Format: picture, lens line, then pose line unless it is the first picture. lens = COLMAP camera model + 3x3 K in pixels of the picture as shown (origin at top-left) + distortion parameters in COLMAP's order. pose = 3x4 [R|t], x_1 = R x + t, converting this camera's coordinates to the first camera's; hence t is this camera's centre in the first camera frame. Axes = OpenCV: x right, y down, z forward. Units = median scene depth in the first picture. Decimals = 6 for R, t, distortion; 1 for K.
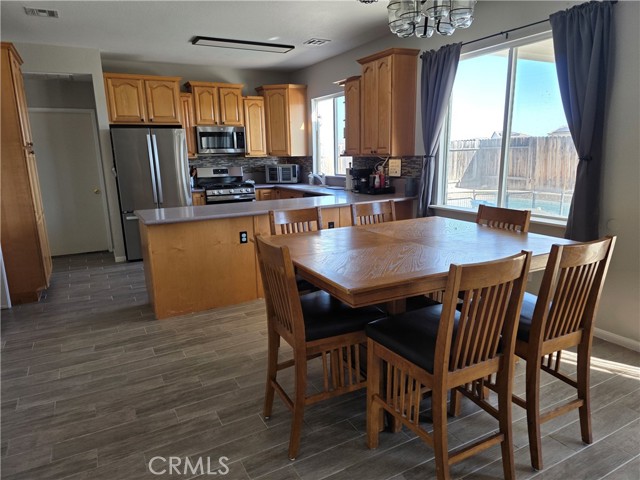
lens RADIAL K [[427.9, 0, 320.9], [0, 427.9, 238.2], [0, 0, 1]] dist [0.051018, -0.055448]
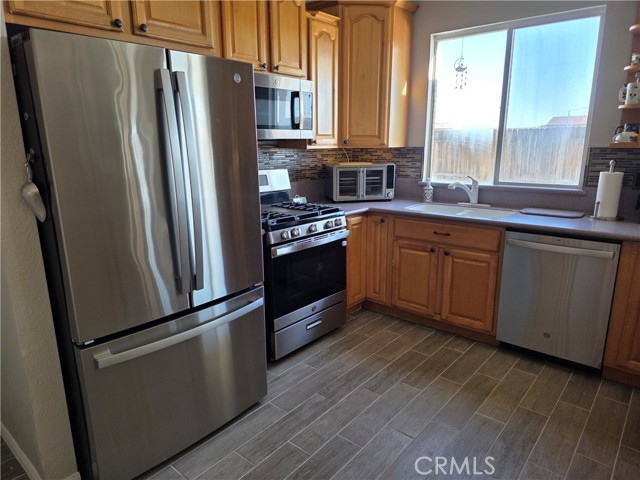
lens RADIAL K [[427.9, 0, 320.7], [0, 427.9, 243.6], [0, 0, 1]] dist [0.051018, -0.055448]
pose [[0.927950, -0.074512, 0.365179, -0.341037], [0.063577, 0.997097, 0.041896, -0.104813], [-0.367241, -0.015660, 0.929994, 0.560167]]
